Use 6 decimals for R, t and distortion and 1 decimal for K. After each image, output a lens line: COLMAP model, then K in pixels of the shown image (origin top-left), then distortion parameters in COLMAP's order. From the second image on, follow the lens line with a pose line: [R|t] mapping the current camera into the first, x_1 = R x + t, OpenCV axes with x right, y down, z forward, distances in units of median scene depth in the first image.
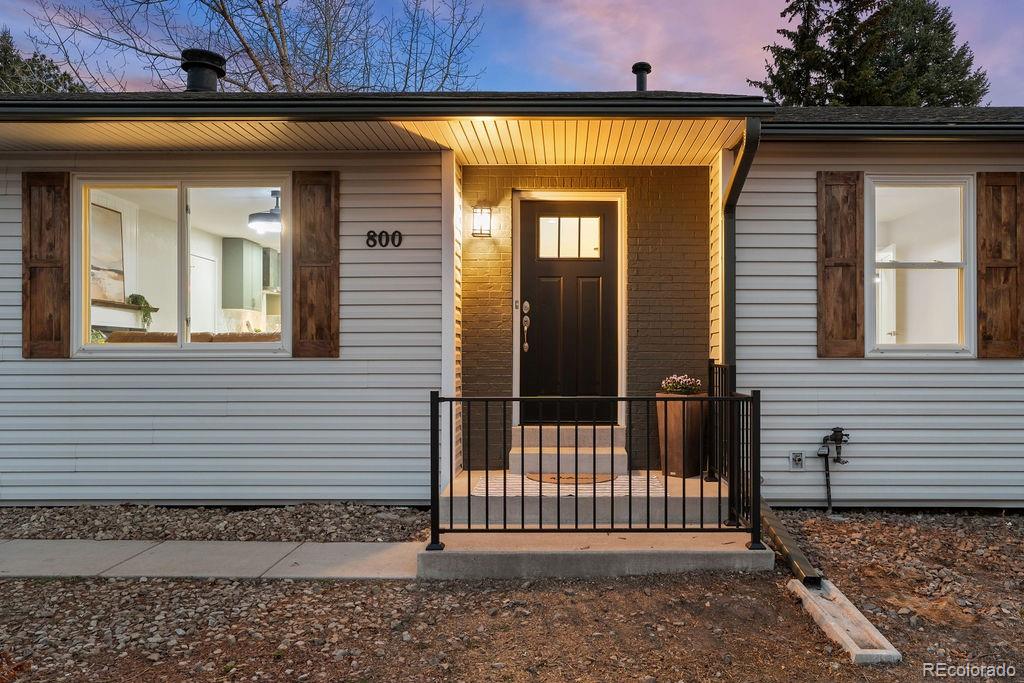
lens RADIAL K [[799.2, 0, 565.1], [0, 799.2, 353.0], [0, 0, 1]] dist [0.007260, 0.006242]
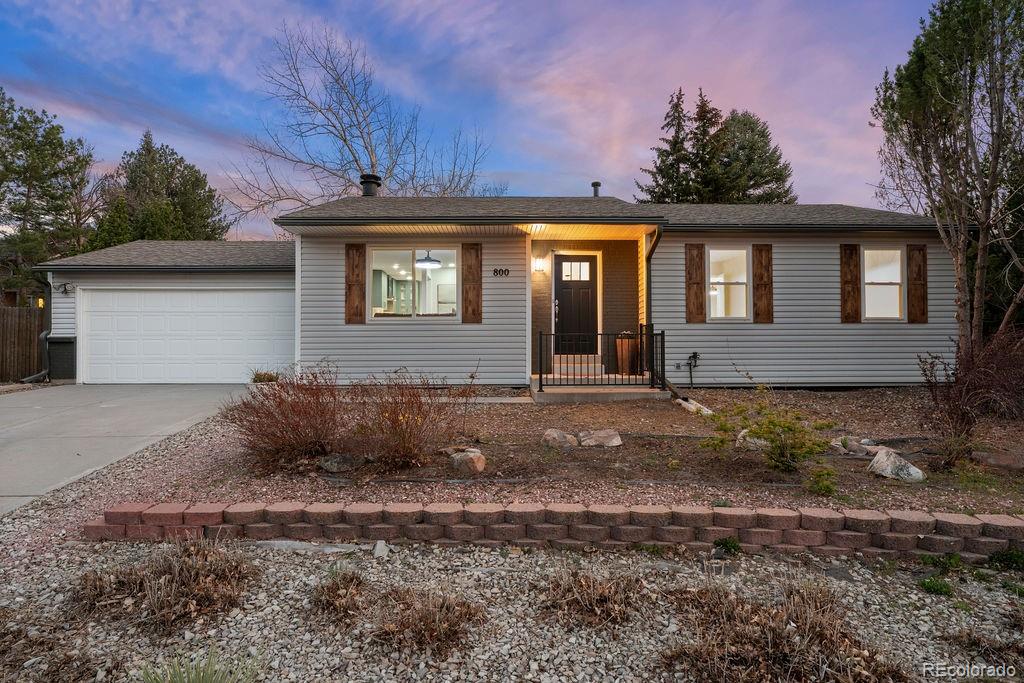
lens RADIAL K [[606.7, 0, 512.0], [0, 606.7, 341.5], [0, 0, 1]] dist [-0.001529, 0.000230]
pose [[0.999656, -0.003276, 0.026035, -0.224611], [0.003762, 0.999819, -0.018640, 0.085704], [-0.025969, 0.018732, 0.999487, -0.709776]]
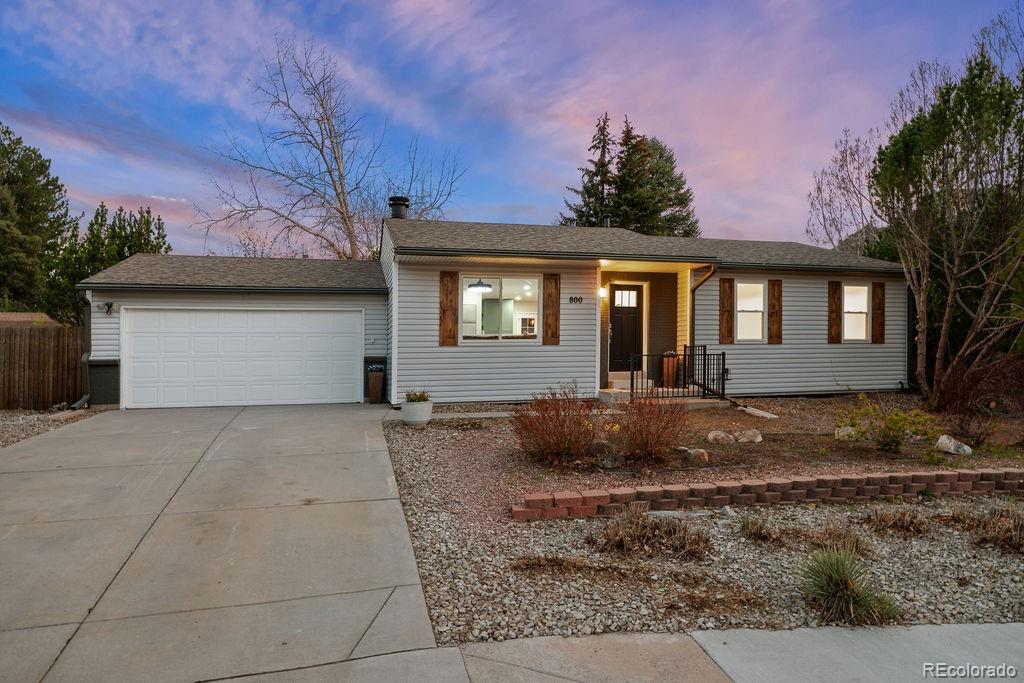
lens RADIAL K [[649.6, 0, 511.2], [0, 649.6, 369.2], [0, 0, 1]] dist [-0.000442, -0.000337]
pose [[0.962592, -0.016480, 0.270452, -0.944457], [0.014422, 0.999850, 0.009594, 0.058479], [-0.270570, -0.005335, 0.962686, -0.937393]]
